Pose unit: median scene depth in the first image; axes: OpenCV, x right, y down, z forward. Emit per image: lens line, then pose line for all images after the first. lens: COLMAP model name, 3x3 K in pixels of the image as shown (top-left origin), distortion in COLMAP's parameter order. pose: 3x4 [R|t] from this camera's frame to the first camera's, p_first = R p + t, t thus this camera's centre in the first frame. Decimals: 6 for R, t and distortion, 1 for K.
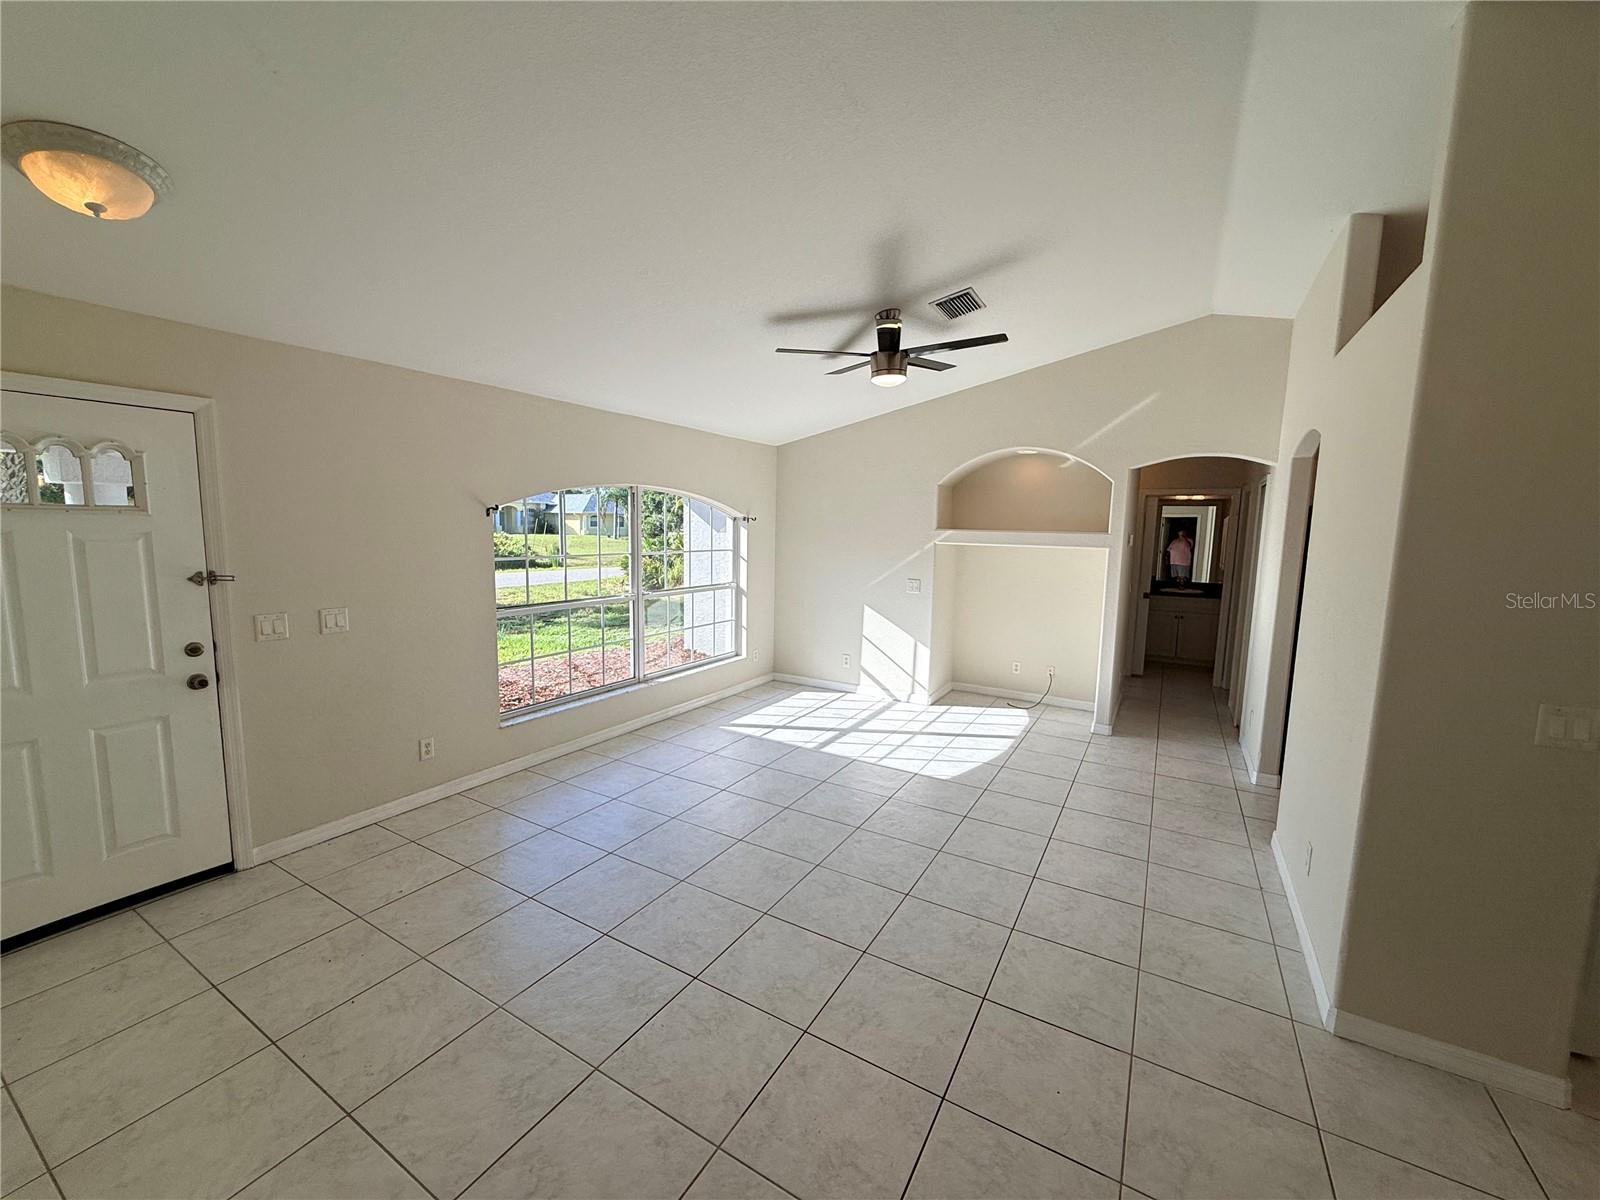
lens RADIAL K [[636.4, 0, 799.0], [0, 636.4, 607.5], [0, 0, 1]] dist [-0.001680, 0.000516]
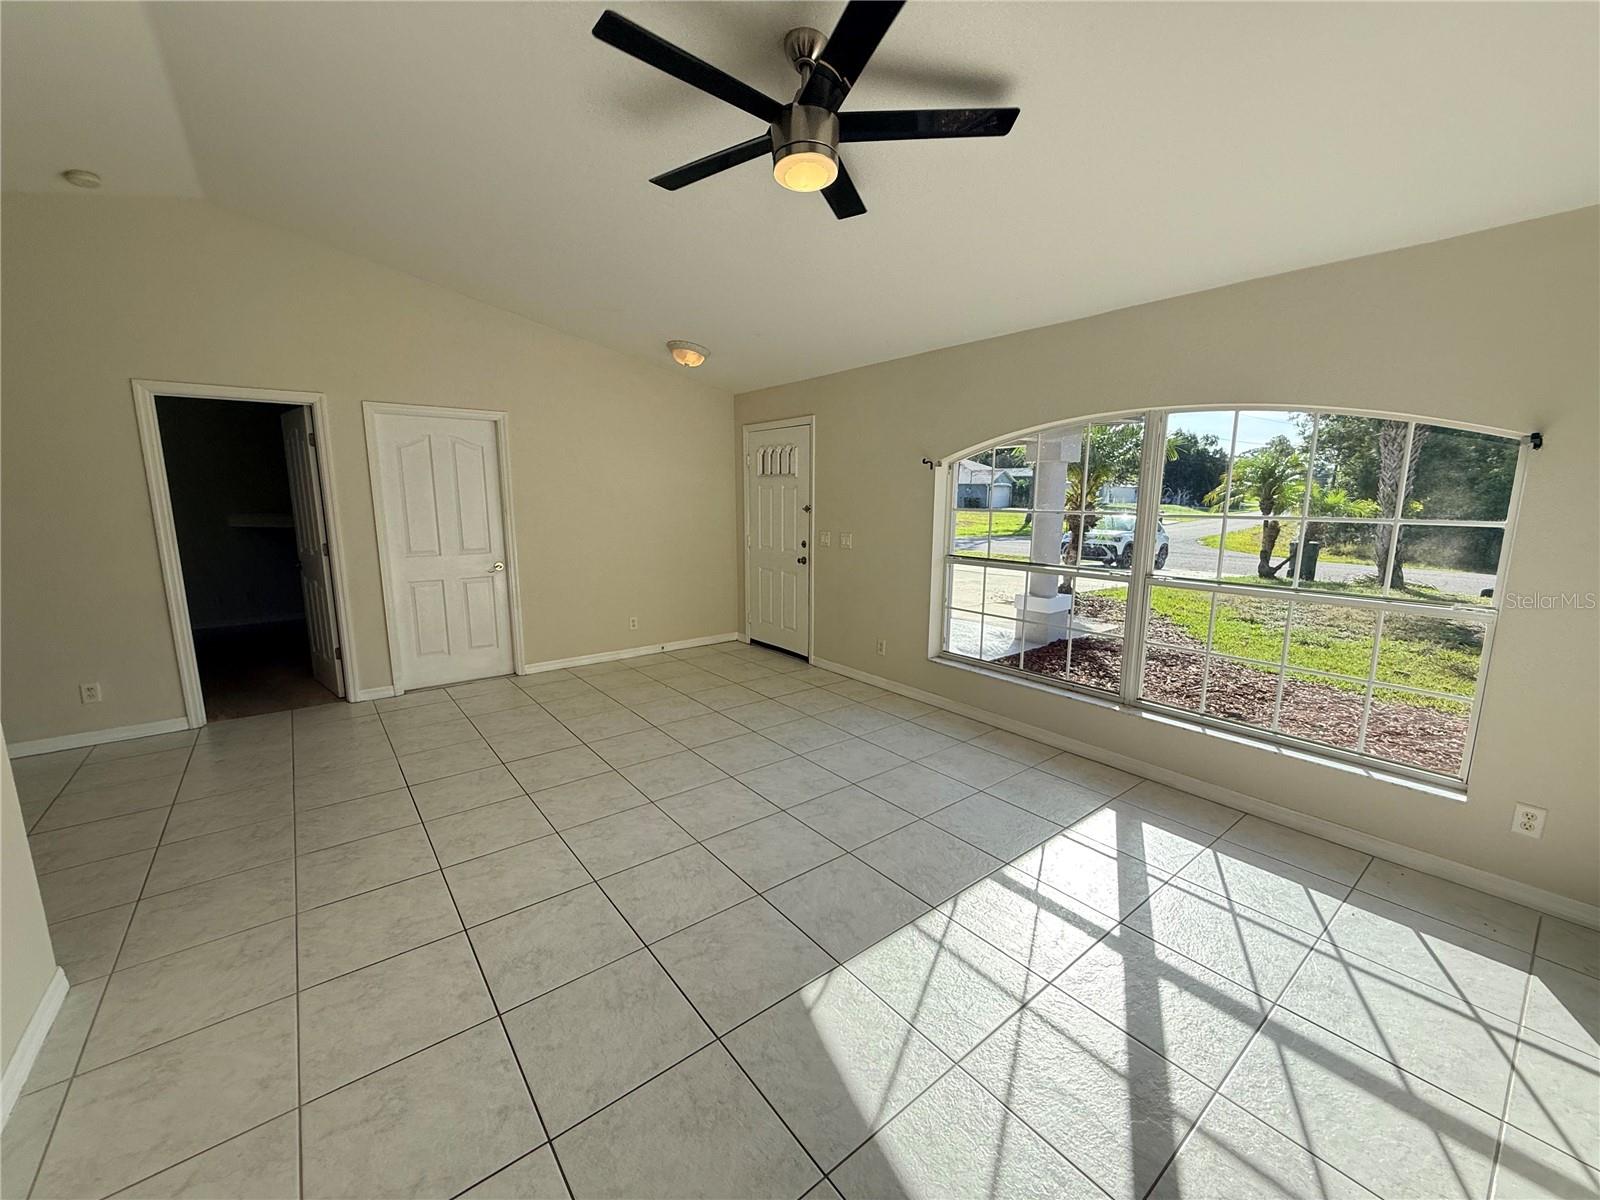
lens RADIAL K [[636.4, 0, 797.2], [0, 636.4, 591.7], [0, 0, 1]] dist [-0.001680, 0.000516]
pose [[-0.355134, 0.123896, -0.926569, 0.604119], [-0.132093, 0.974582, 0.180945, -0.095527], [0.925436, 0.186653, -0.329741, 1.062499]]
